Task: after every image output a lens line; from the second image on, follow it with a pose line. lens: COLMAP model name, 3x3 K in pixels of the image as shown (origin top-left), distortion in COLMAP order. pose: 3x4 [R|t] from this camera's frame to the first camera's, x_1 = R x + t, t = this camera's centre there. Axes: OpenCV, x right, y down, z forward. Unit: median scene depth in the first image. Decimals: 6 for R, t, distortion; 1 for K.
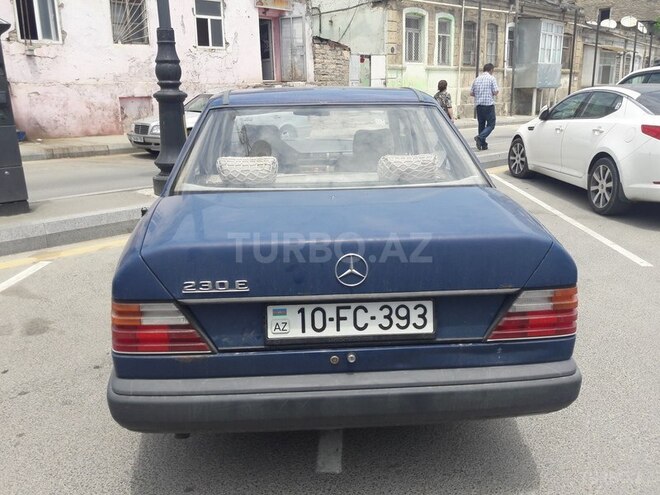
lens RADIAL K [[540.2, 0, 330.0], [0, 540.2, 247.5], [0, 0, 1]] dist [0.005383, 0.001450]
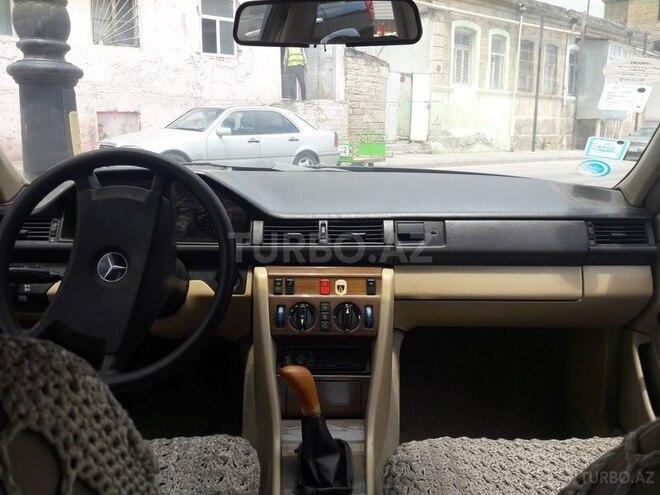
lens RADIAL K [[540.2, 0, 330.0], [0, 540.2, 247.5], [0, 0, 1]] dist [0.005383, 0.001450]
pose [[0.998454, 0.034204, -0.043805, -0.006560], [-0.036614, 0.997790, -0.055456, -0.032740], [0.041811, 0.056975, 0.997500, 0.160737]]
